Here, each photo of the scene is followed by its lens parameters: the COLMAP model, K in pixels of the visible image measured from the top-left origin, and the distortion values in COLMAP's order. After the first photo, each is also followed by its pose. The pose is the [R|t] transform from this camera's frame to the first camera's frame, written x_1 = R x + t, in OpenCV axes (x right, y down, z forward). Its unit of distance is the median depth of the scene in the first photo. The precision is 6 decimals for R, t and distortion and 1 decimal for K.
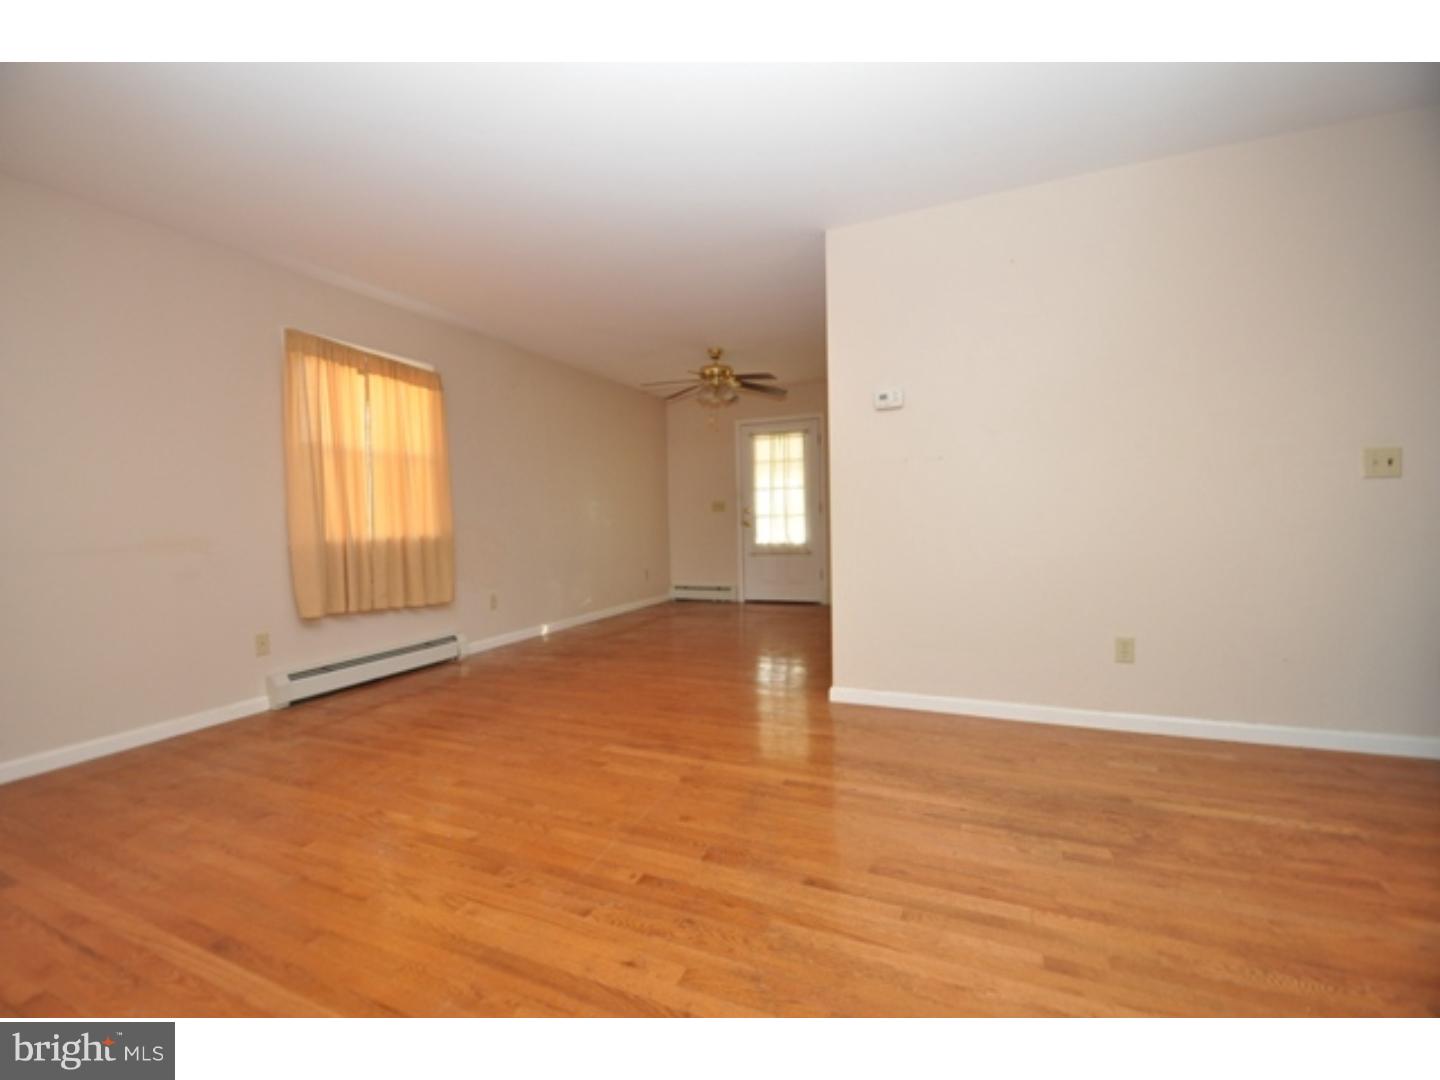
lens RADIAL K [[633.3, 0, 700.1], [0, 633.3, 545.5], [0, 0, 1]] dist [0.022588, -0.022064]
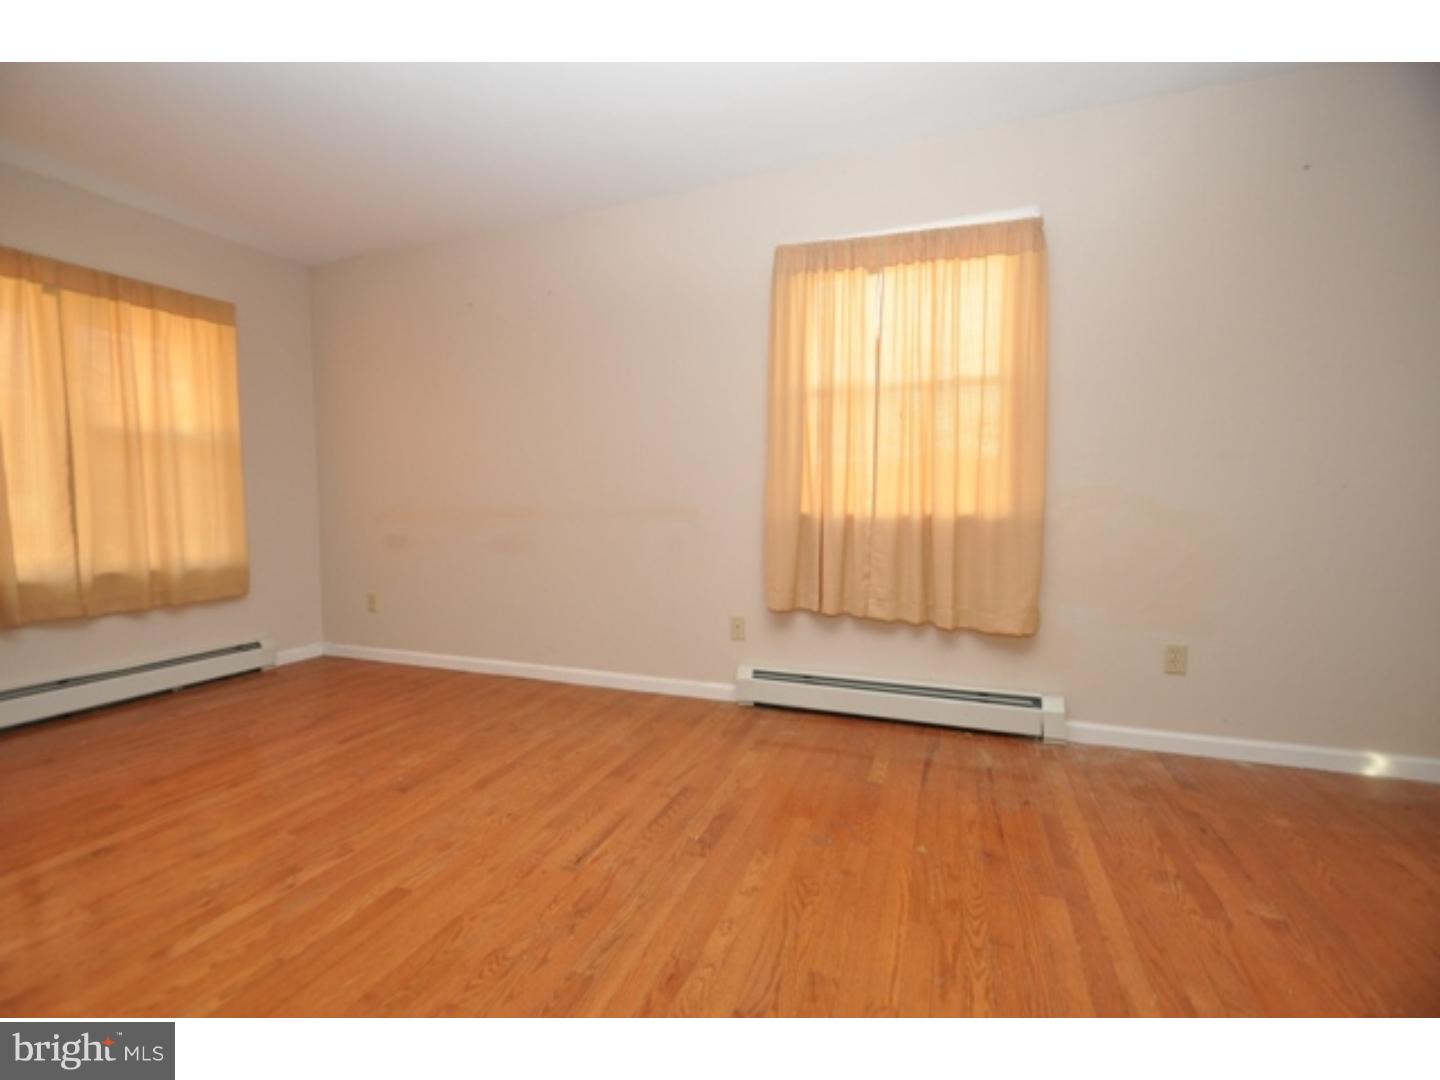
lens RADIAL K [[633.3, 0, 700.1], [0, 633.3, 545.5], [0, 0, 1]] dist [0.022588, -0.022064]
pose [[0.052421, 0.088627, -0.994684, 0.168066], [-0.039692, 0.995452, 0.086604, -0.032213], [0.997836, 0.034941, 0.055701, 0.818799]]
